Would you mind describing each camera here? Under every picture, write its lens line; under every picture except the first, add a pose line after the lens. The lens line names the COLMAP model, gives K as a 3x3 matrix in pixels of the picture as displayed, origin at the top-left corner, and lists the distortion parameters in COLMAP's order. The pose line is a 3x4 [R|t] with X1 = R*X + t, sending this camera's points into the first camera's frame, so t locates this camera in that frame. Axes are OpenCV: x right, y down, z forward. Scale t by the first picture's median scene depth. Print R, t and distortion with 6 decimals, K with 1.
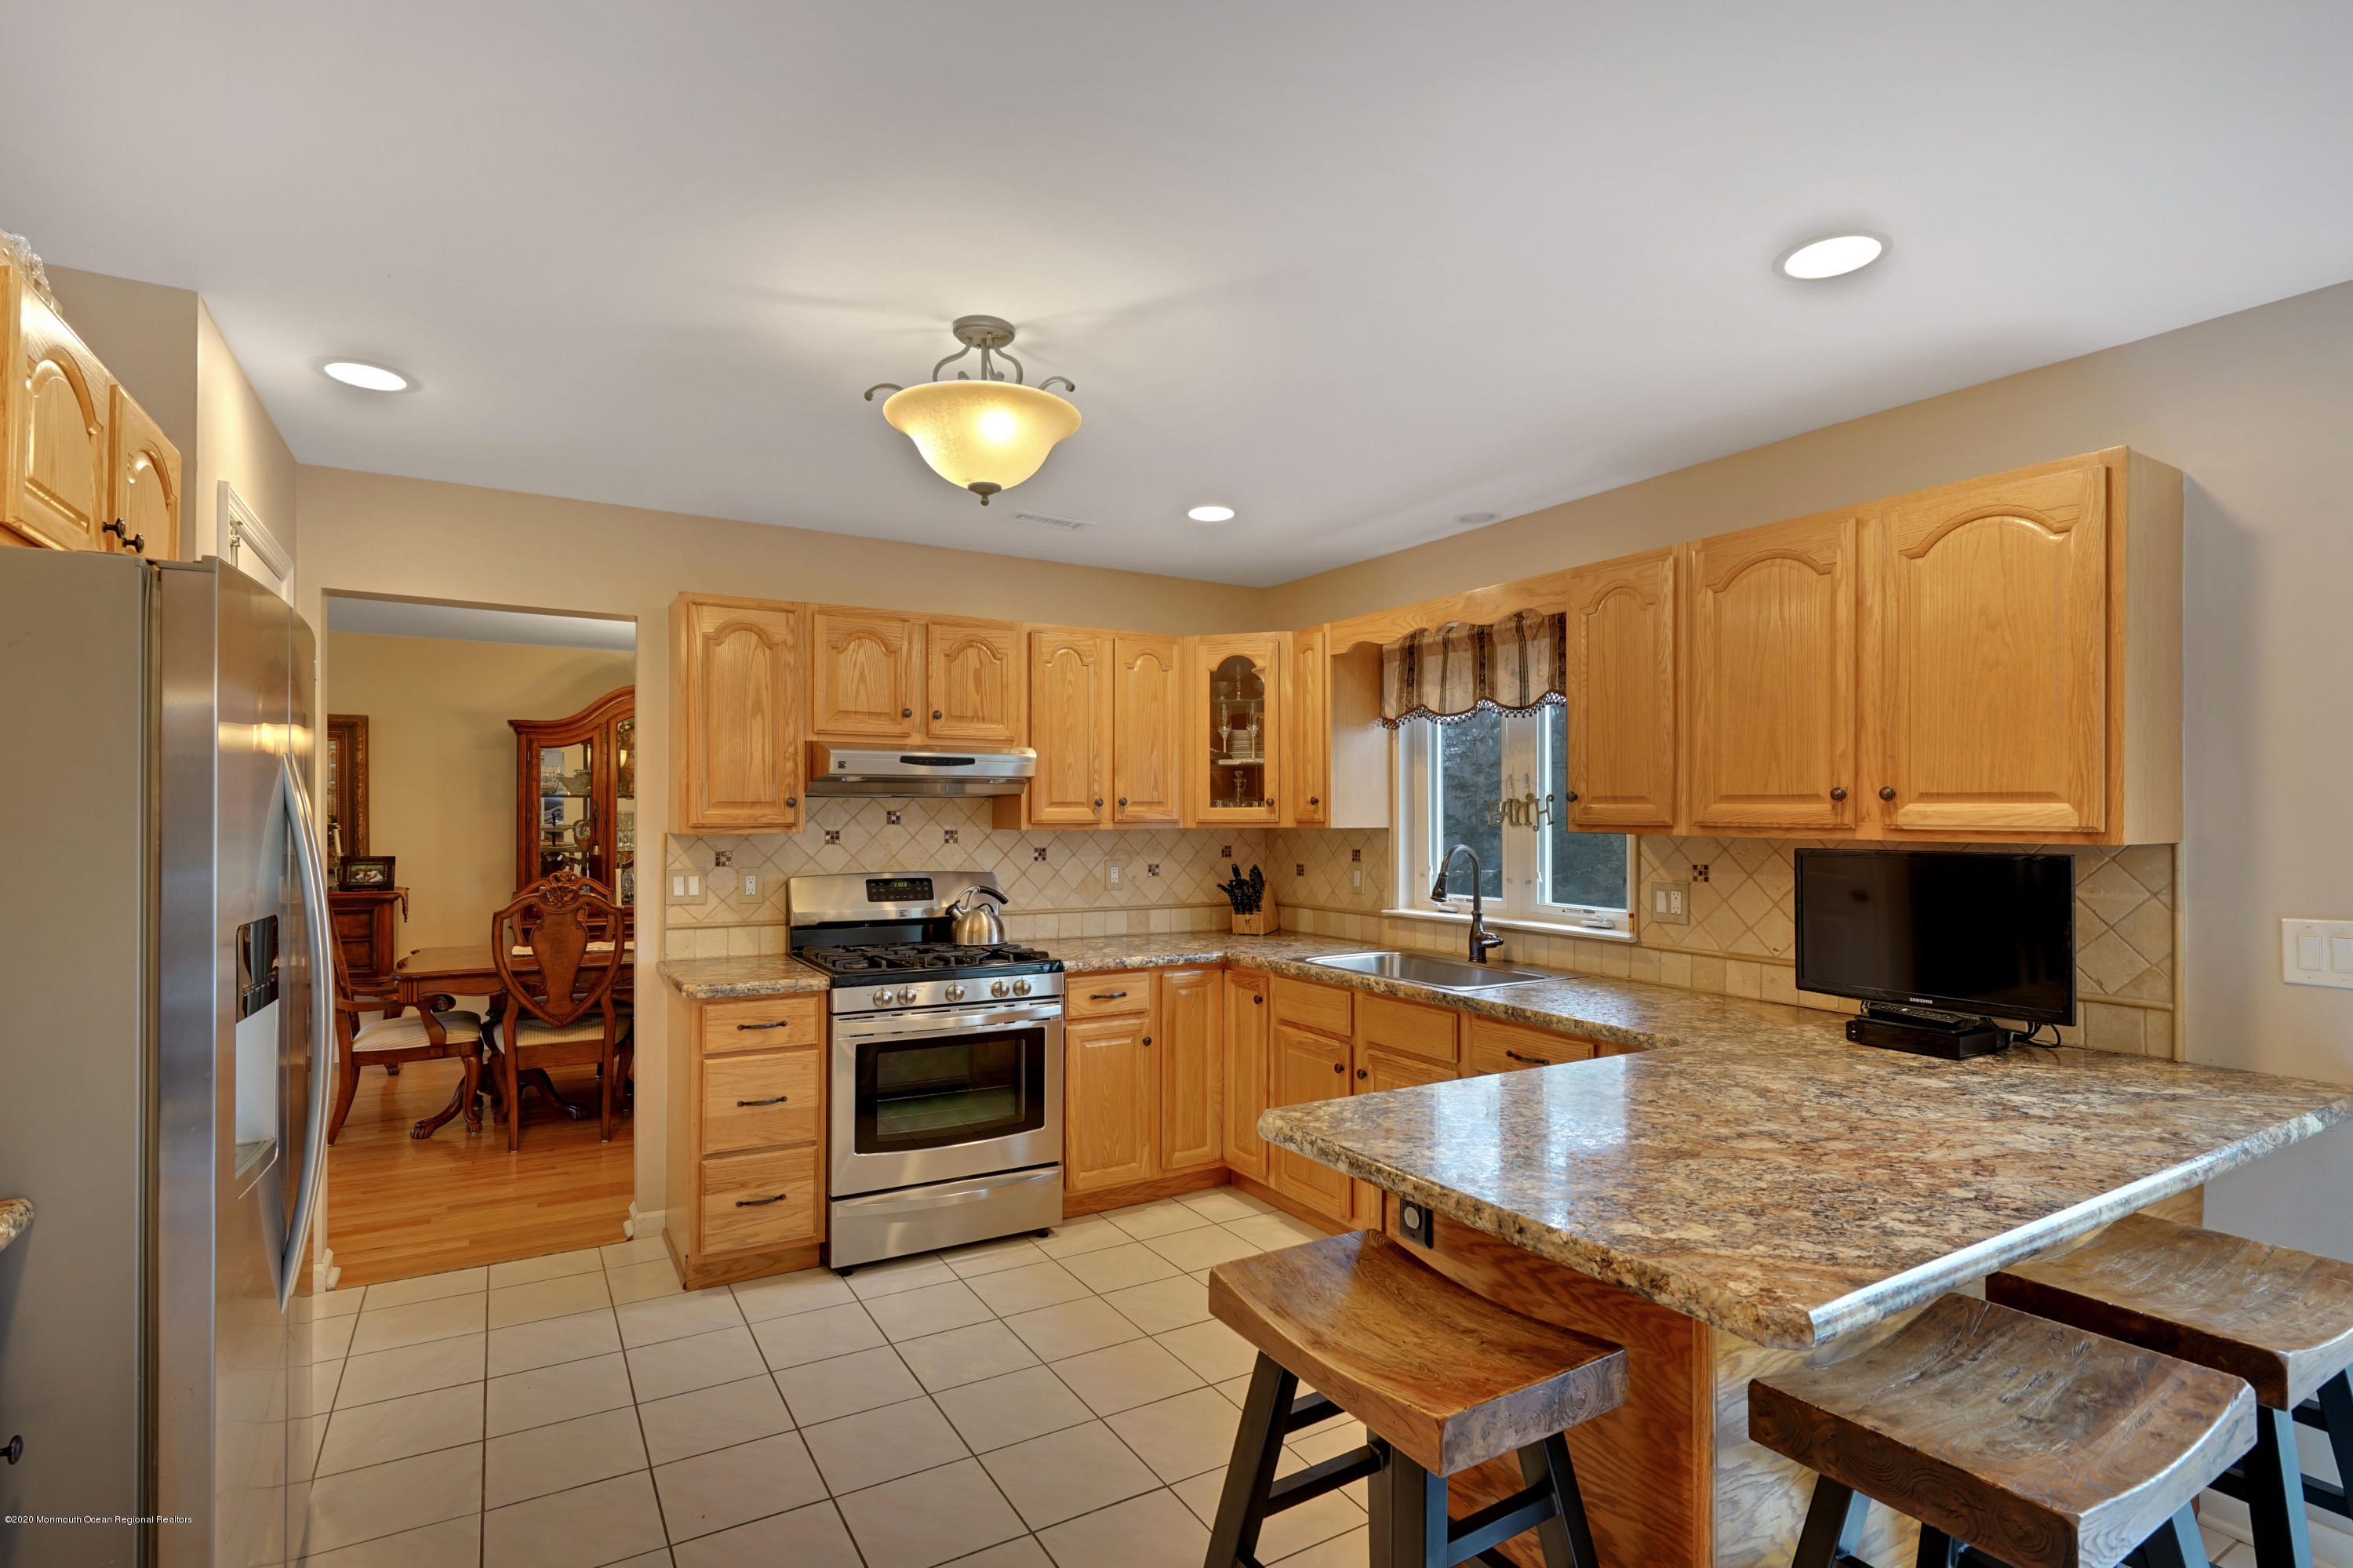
lens RADIAL K [[1125.7, 0, 1142.9], [0, 1125.7, 811.3], [0, 0, 1]] dist [-0.003092, -0.000176]
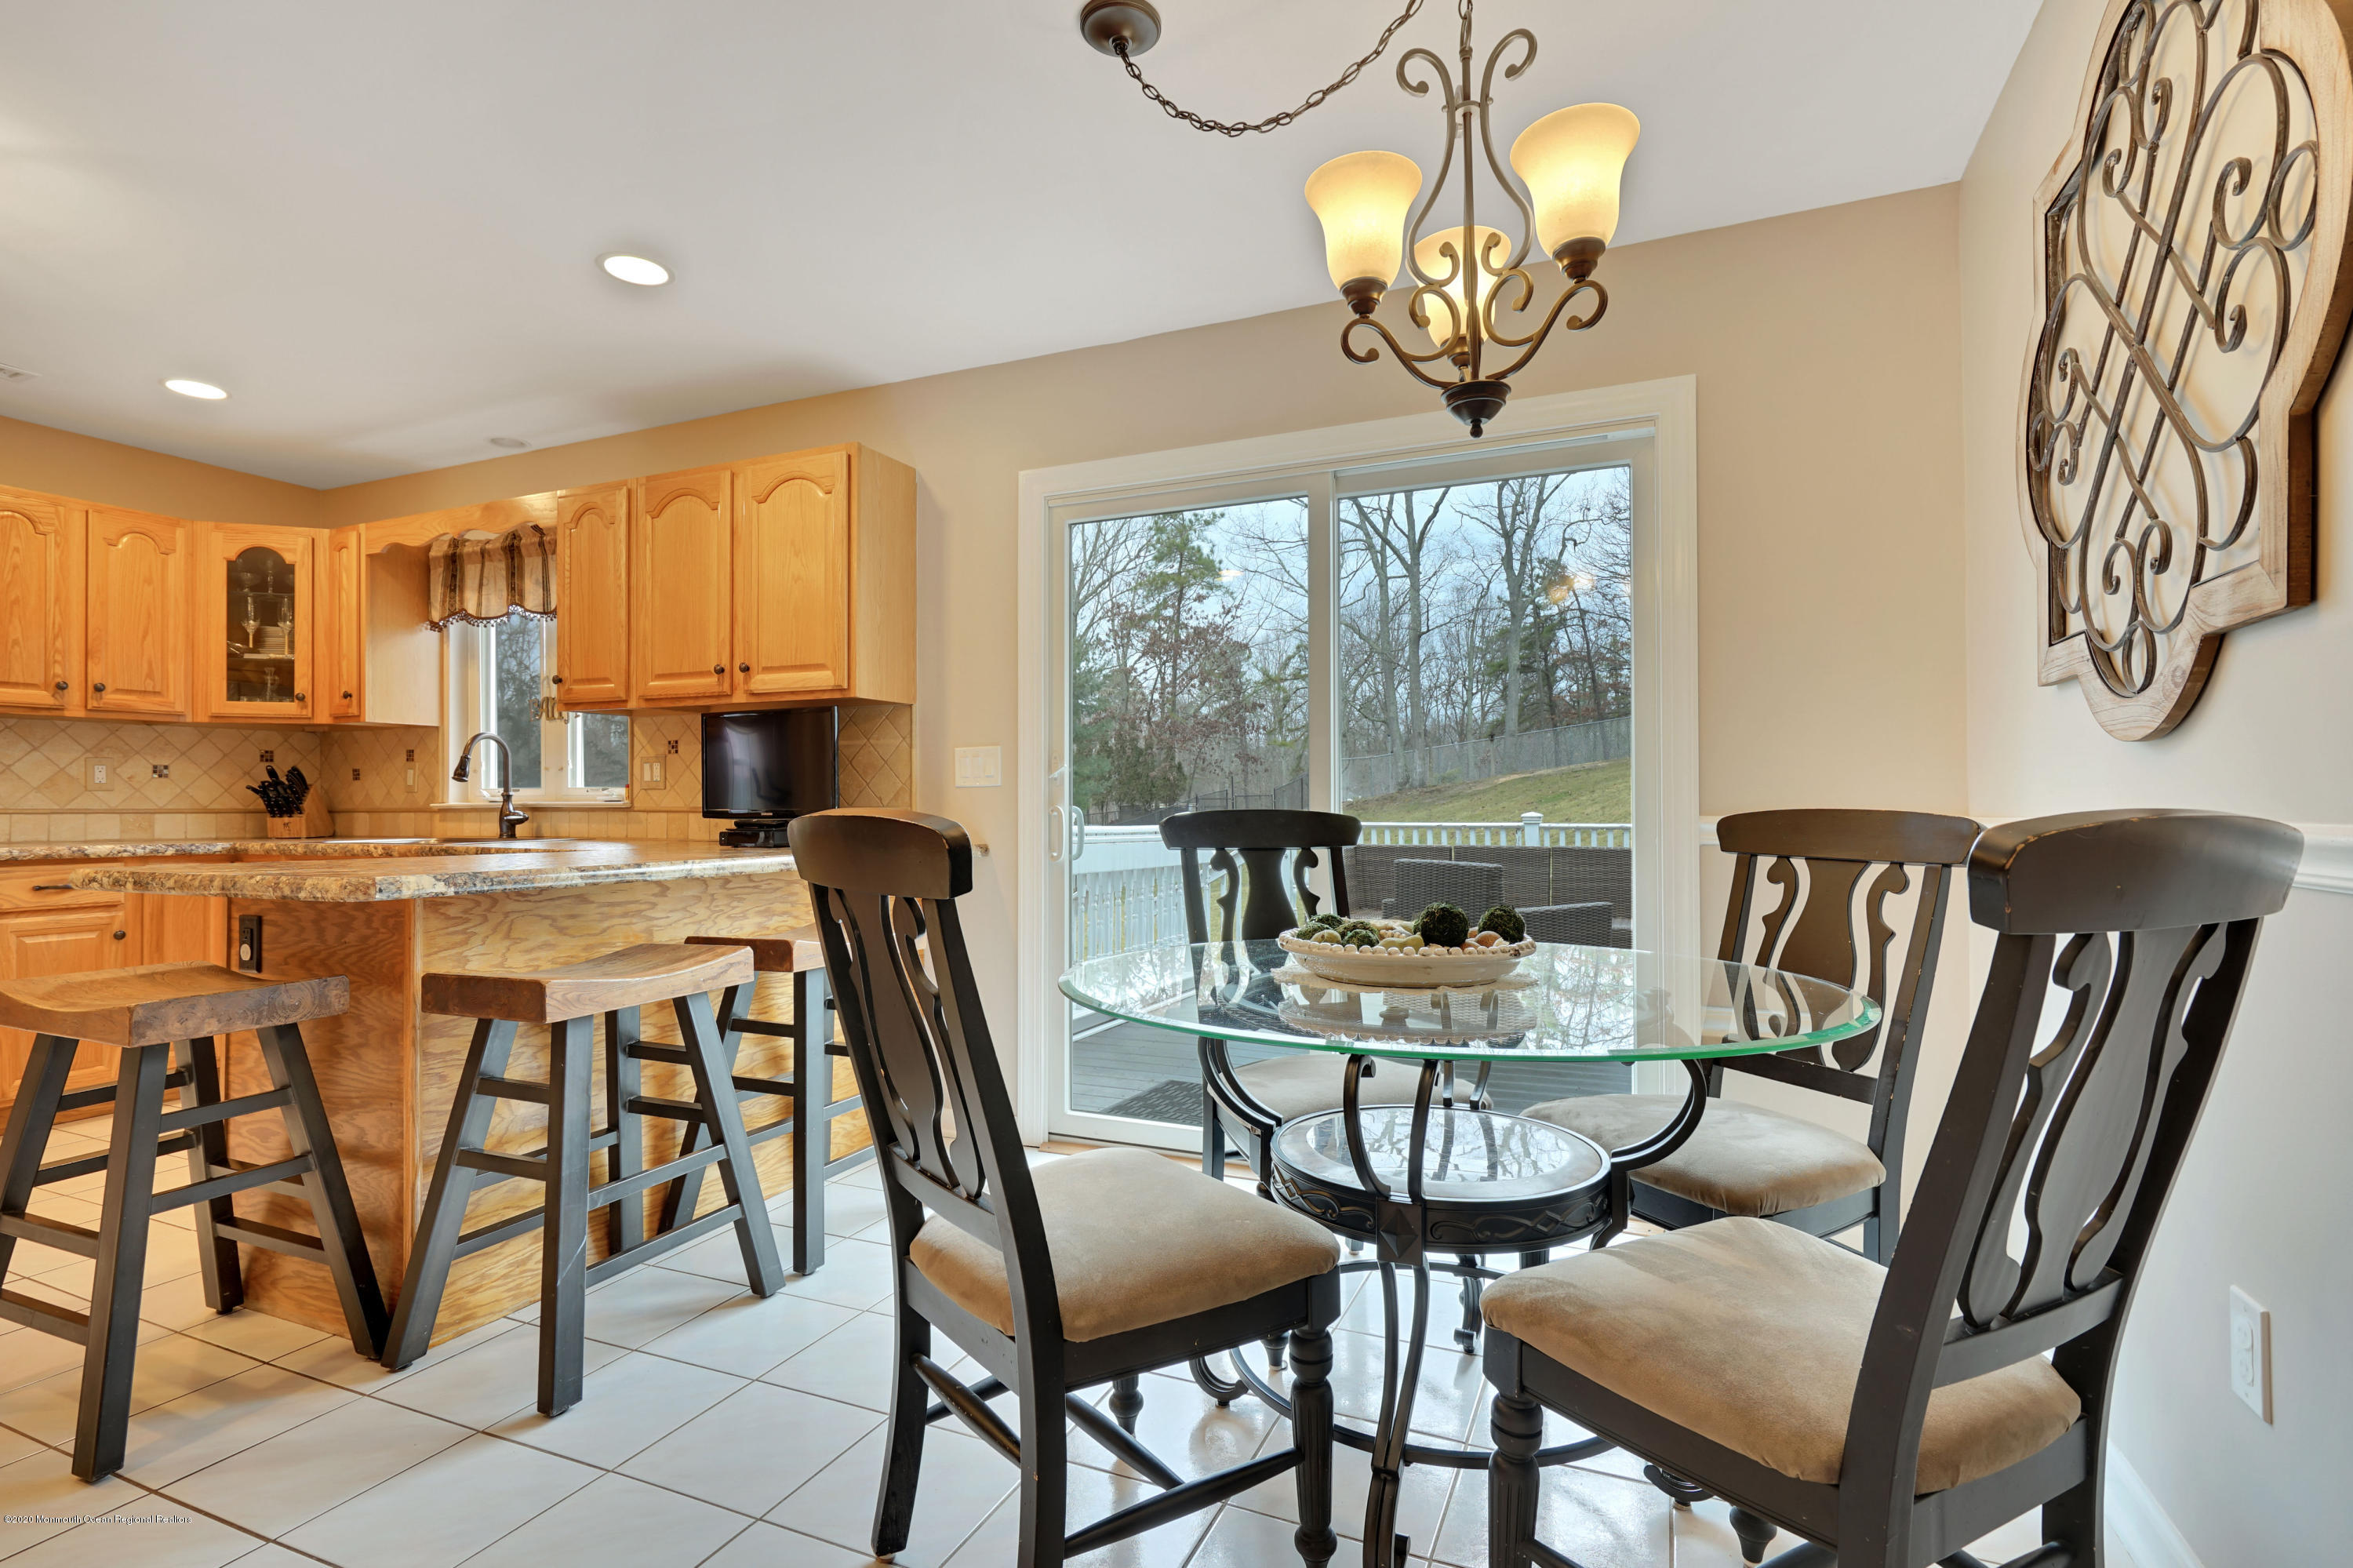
lens RADIAL K [[1146.9, 0, 1163.5], [0, 1146.9, 797.4], [0, 0, 1]] dist [-0.002299, 0.000707]
pose [[0.813844, 0.000919, 0.581083, 0.163505], [0.003375, 0.999974, -0.006309, 0.100884], [-0.581074, 0.007096, 0.813820, -0.302733]]
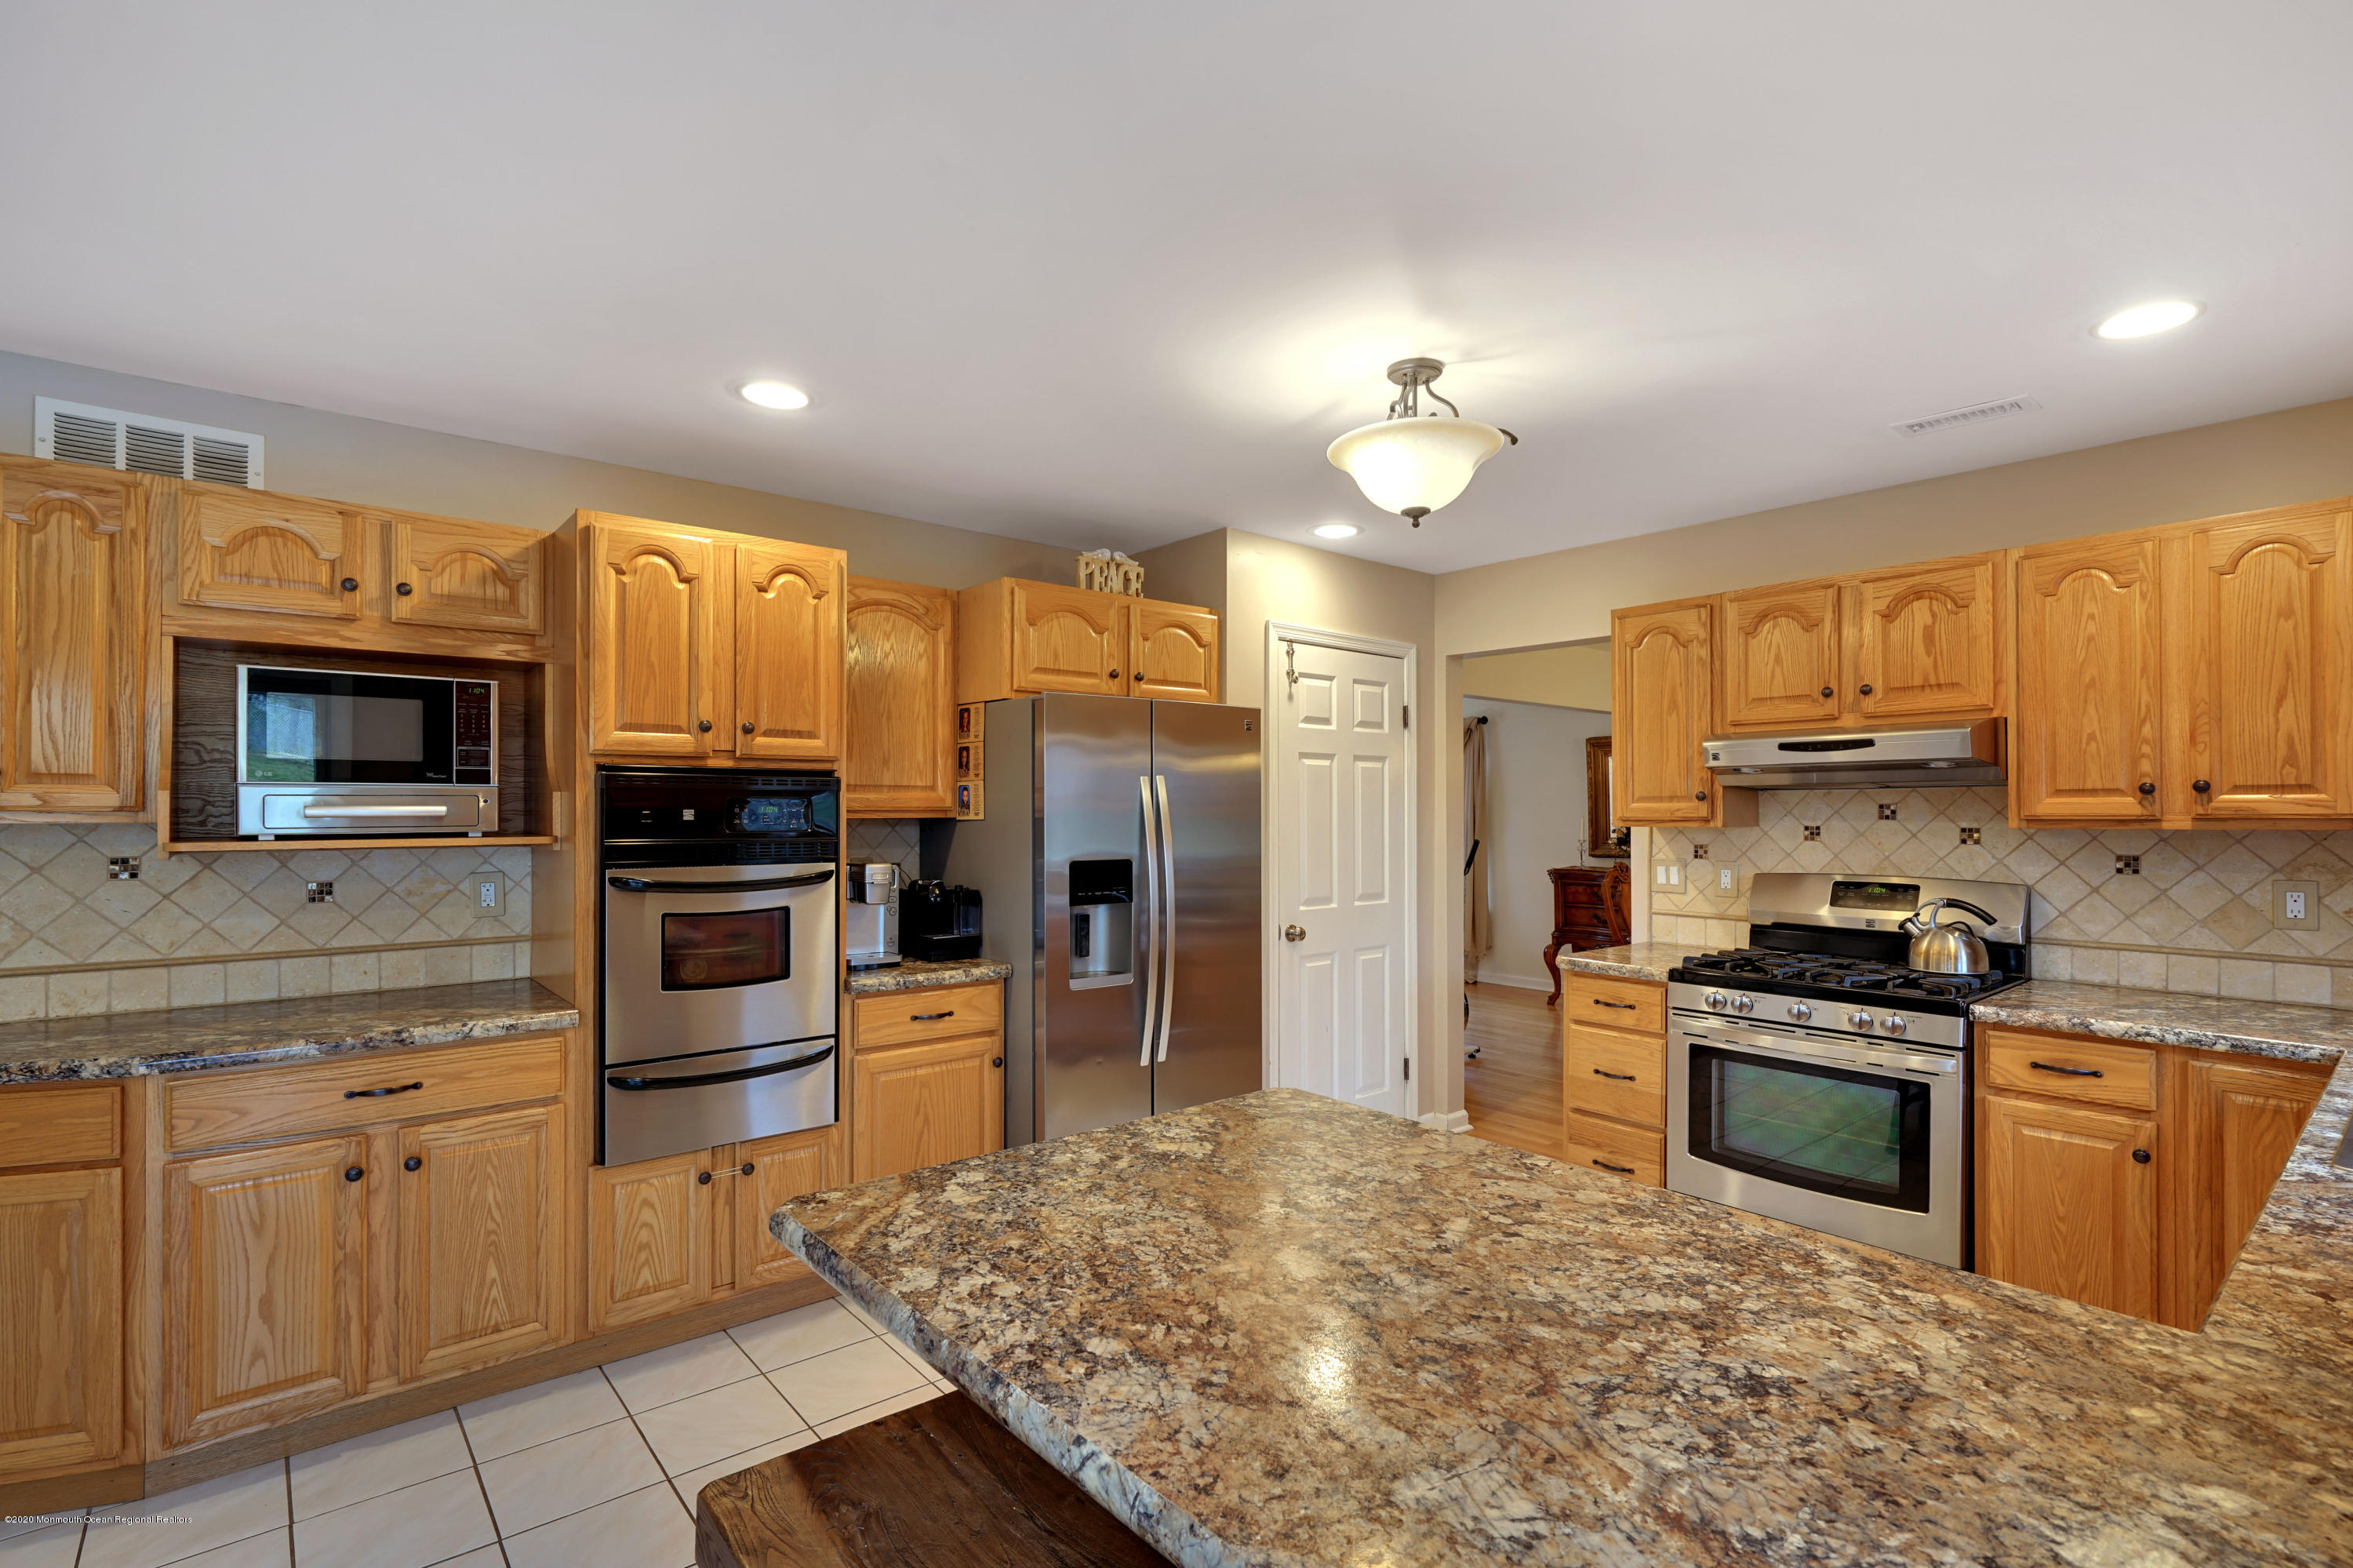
lens RADIAL K [[1091.2, 0, 1186.2], [0, 1091.2, 806.9], [0, 0, 1]] dist [-0.003435, -0.000247]
pose [[0.179484, -0.006139, -0.983742, 0.538987], [0.003346, 0.999979, -0.005630, 0.005299], [0.983755, -0.002281, 0.179501, 0.359170]]
